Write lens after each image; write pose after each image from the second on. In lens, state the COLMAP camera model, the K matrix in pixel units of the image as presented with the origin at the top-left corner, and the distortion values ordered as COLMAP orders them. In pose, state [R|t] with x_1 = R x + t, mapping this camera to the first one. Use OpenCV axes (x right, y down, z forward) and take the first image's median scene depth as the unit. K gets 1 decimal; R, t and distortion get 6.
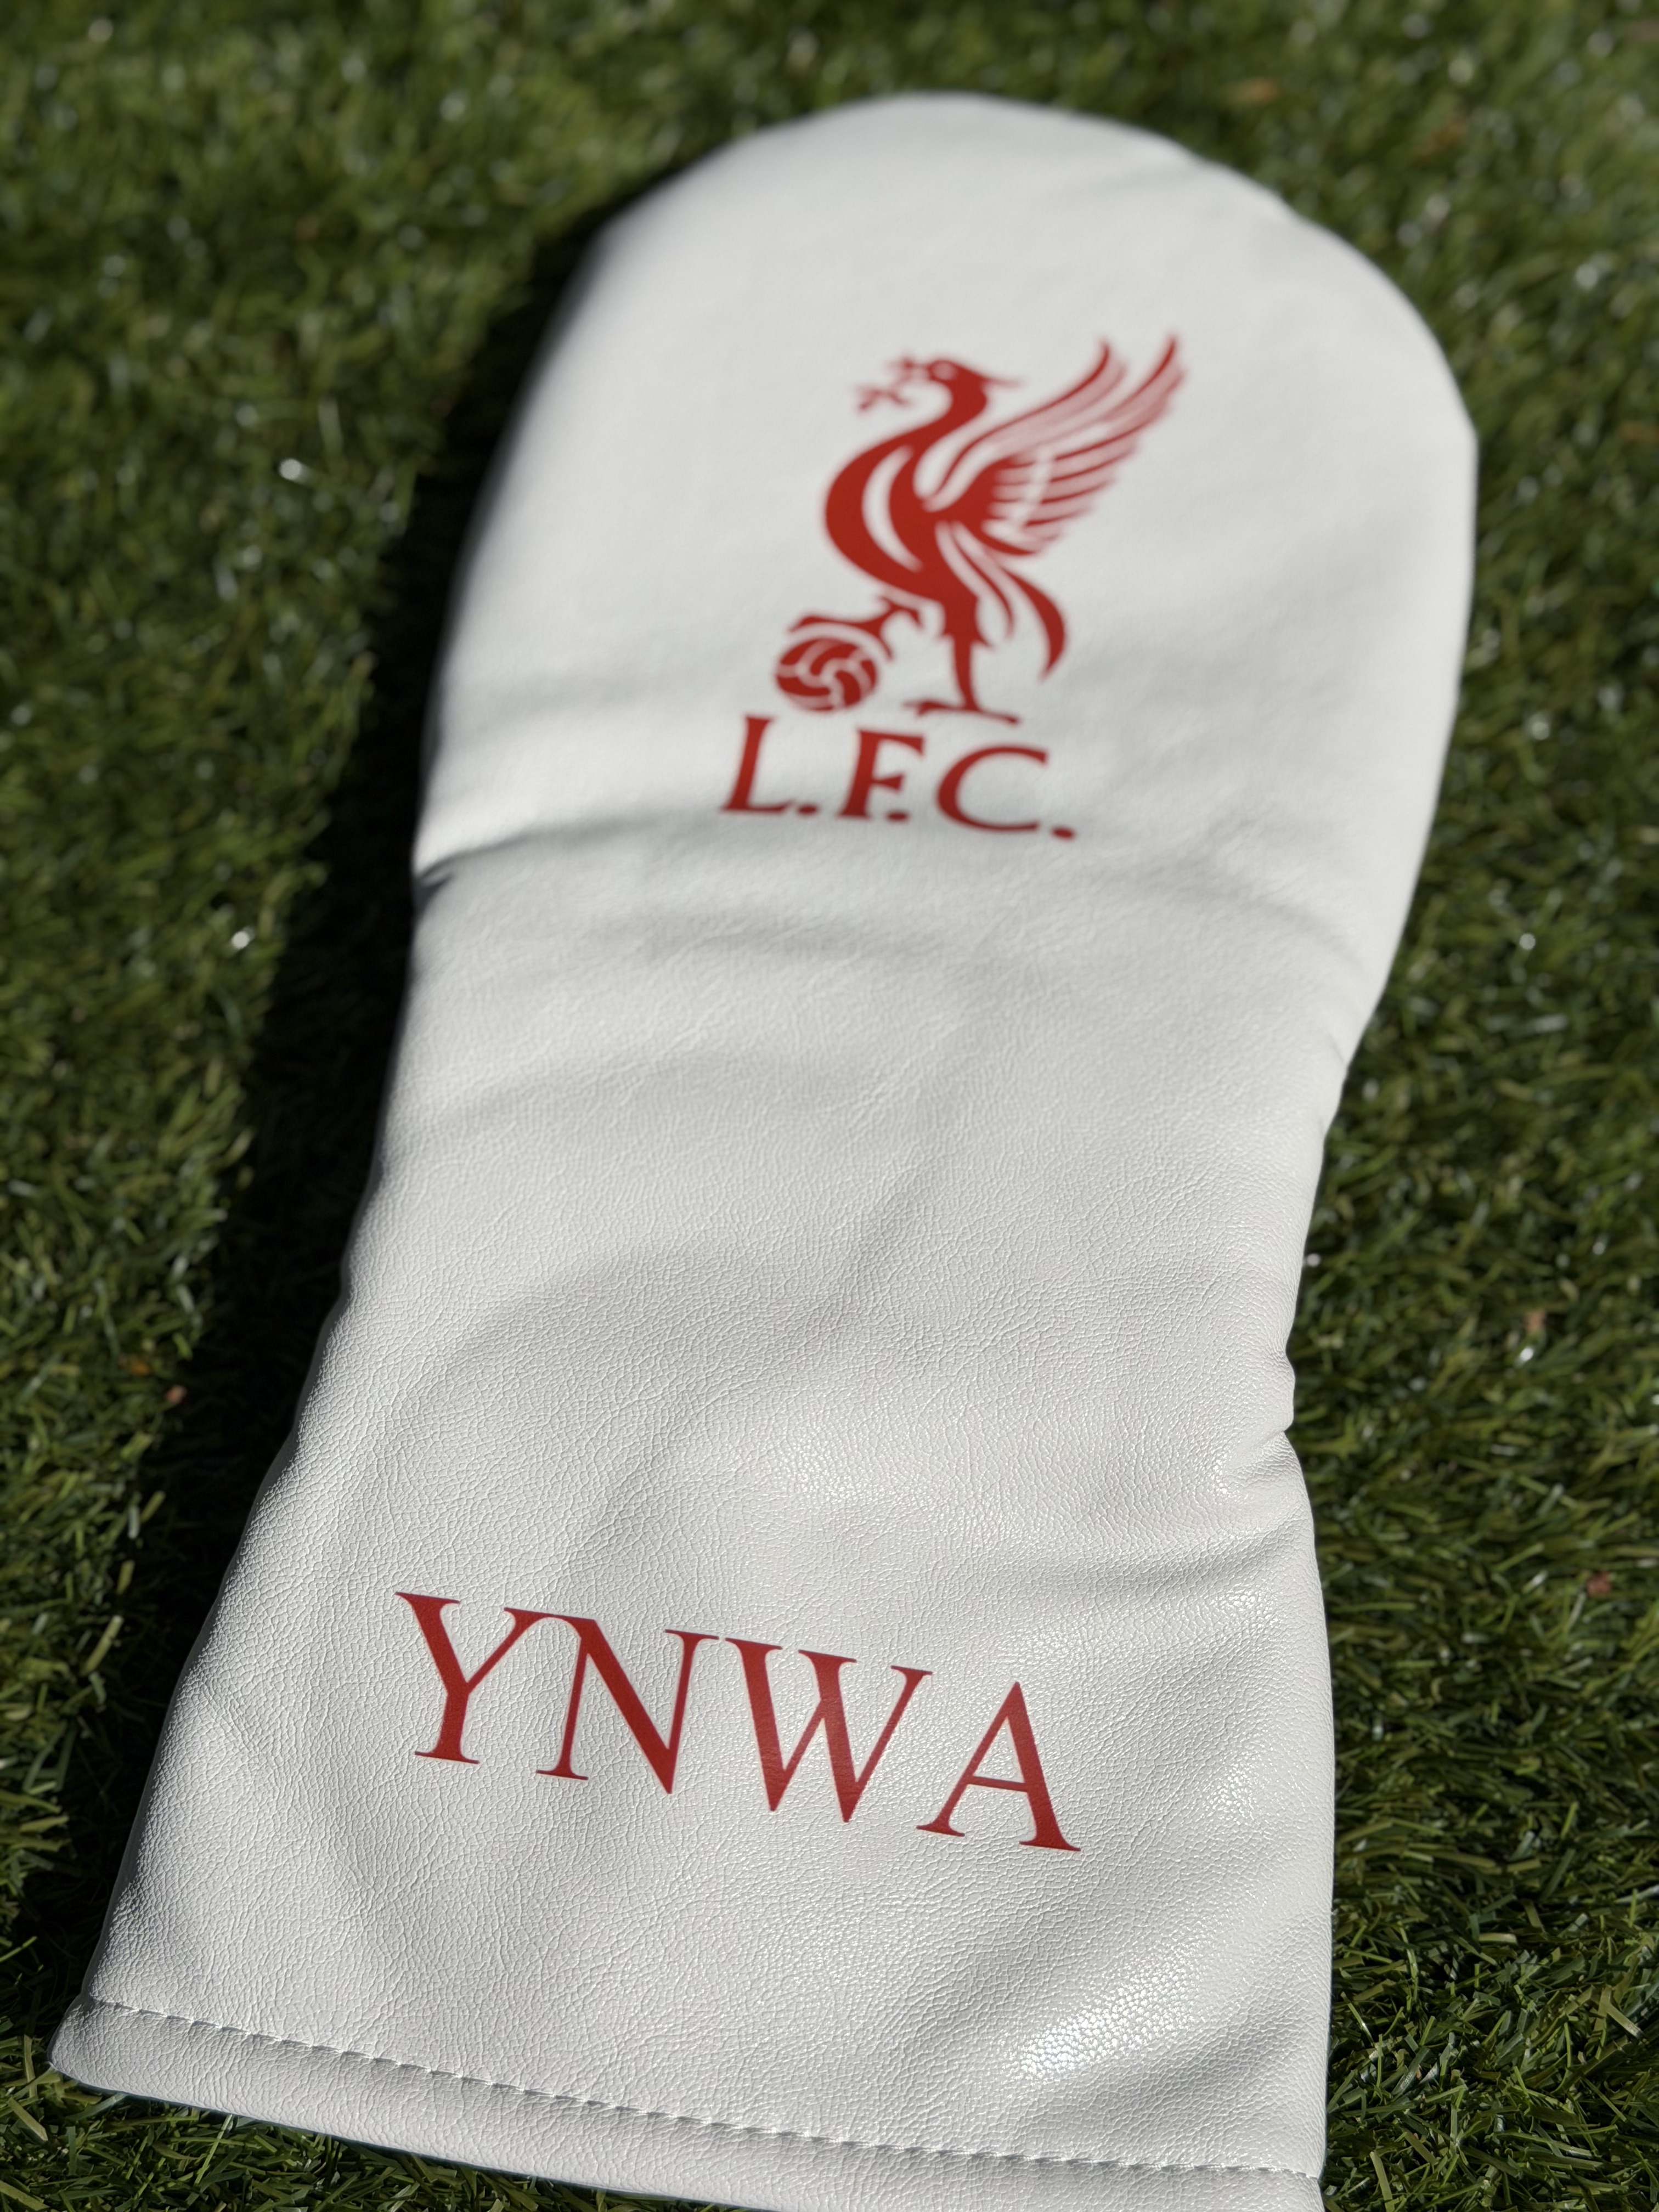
lens RADIAL K [[3506.5, 0, 778.3], [0, 3506.5, 1106.4], [0, 0, 1]] dist [0.128798, -0.104272]
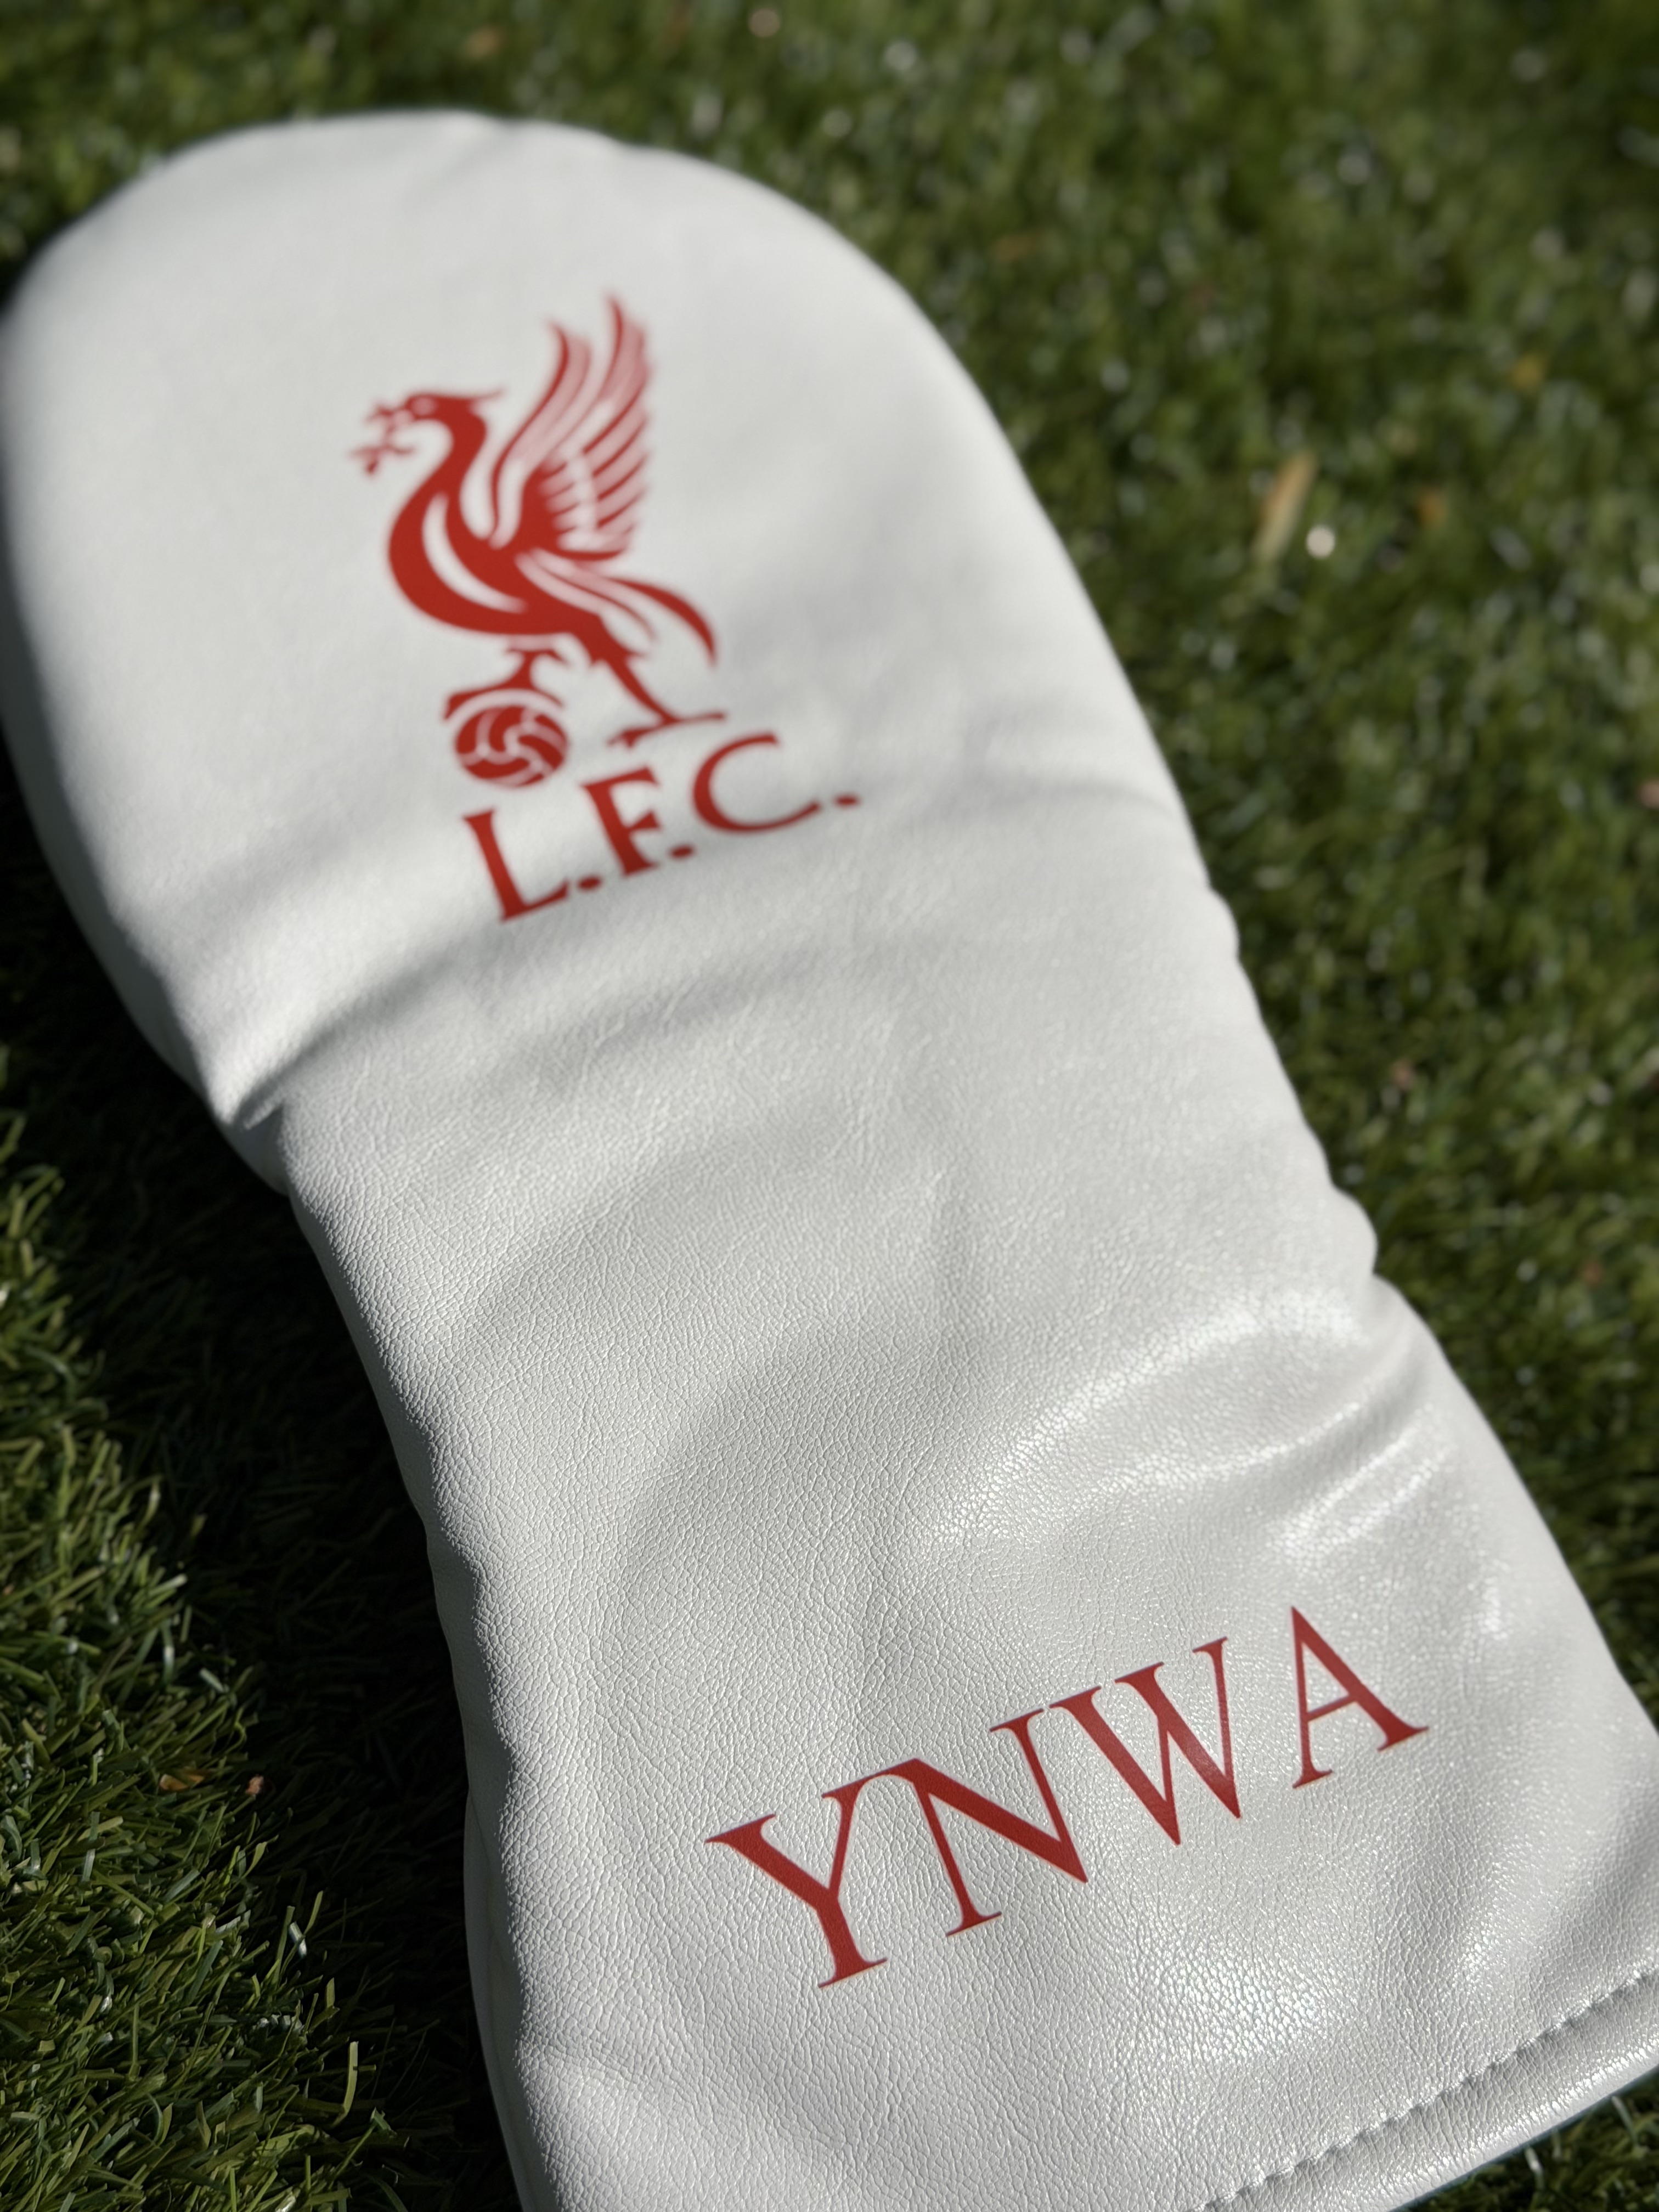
lens RADIAL K [[3506.5, 0, 778.3], [0, 3506.5, 1106.4], [0, 0, 1]] dist [0.128798, -0.104272]
pose [[0.818646, -0.402939, 0.409218, -0.348644], [0.401930, 0.910945, 0.092903, -0.096529], [-0.410209, 0.088422, 0.907695, 0.153361]]
